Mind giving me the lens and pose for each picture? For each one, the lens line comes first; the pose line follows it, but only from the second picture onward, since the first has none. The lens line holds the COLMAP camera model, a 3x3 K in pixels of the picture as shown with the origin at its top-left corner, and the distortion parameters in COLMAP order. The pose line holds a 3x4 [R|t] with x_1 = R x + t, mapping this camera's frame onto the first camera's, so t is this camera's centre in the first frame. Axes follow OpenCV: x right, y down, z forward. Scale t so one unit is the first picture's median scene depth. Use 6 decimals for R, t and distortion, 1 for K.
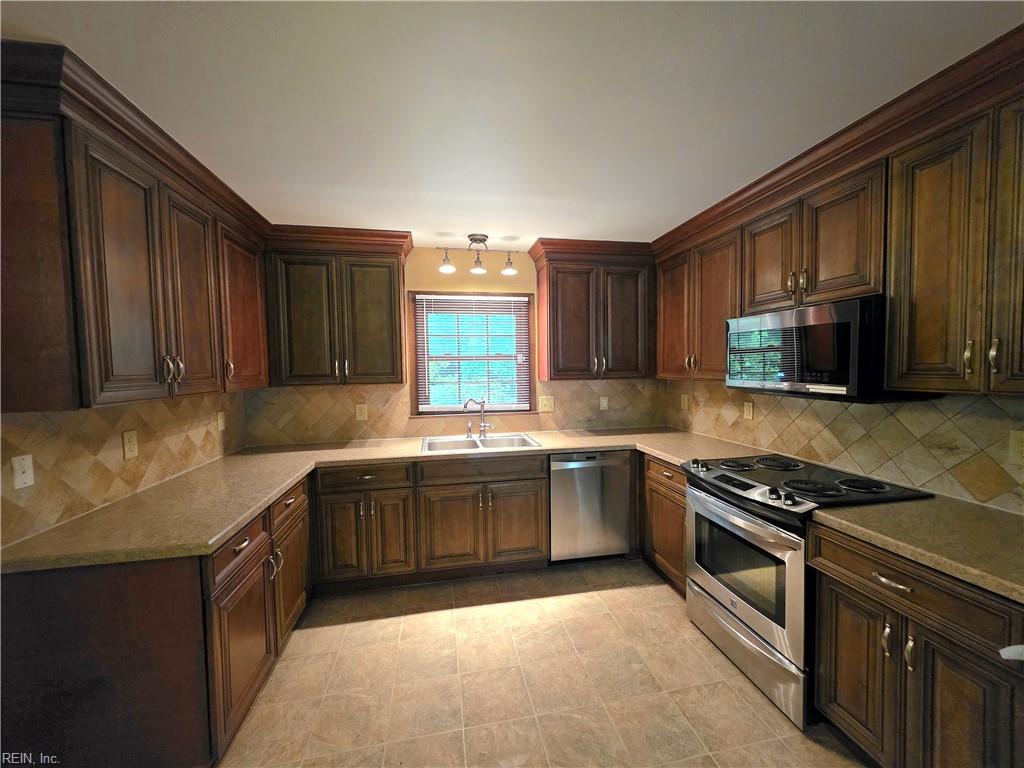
lens RADIAL K [[408.1, 0, 516.8], [0, 408.1, 385.6], [0, 0, 1]] dist [0.002073, -0.000391]
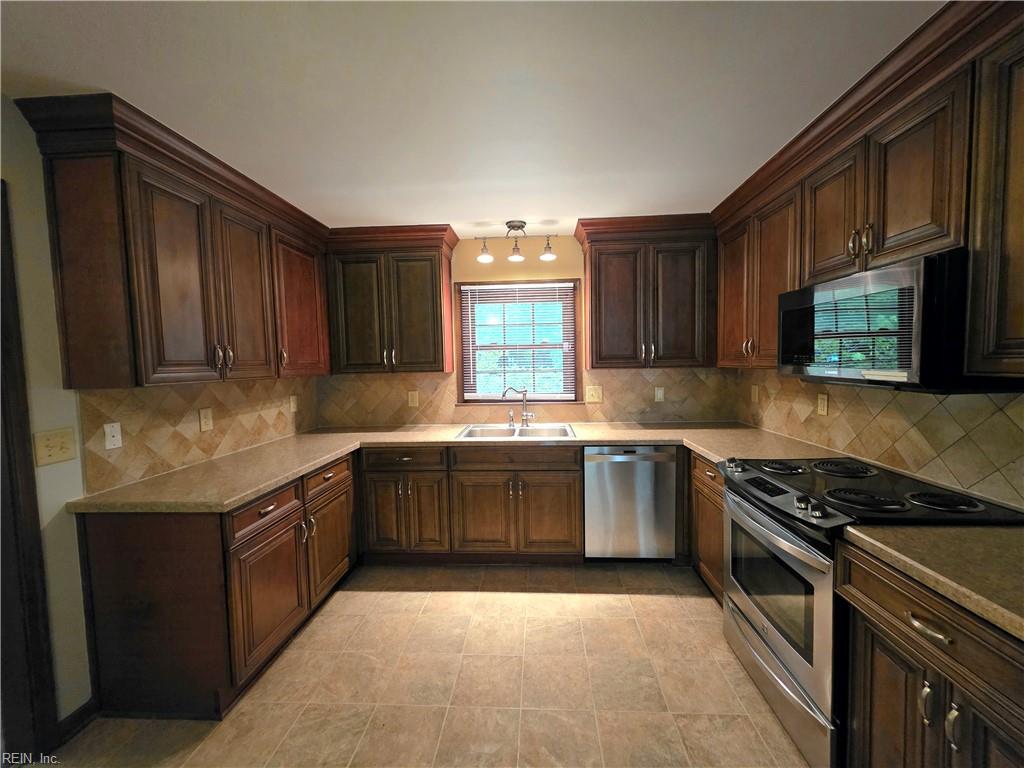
lens RADIAL K [[408.1, 0, 516.7], [0, 408.1, 385.7], [0, 0, 1]] dist [0.002073, -0.000391]
pose [[0.968019, 0.009860, -0.250682, 0.210434], [-0.005592, 0.999827, 0.017731, 0.014068], [0.250814, -0.015762, 0.967907, 0.049212]]
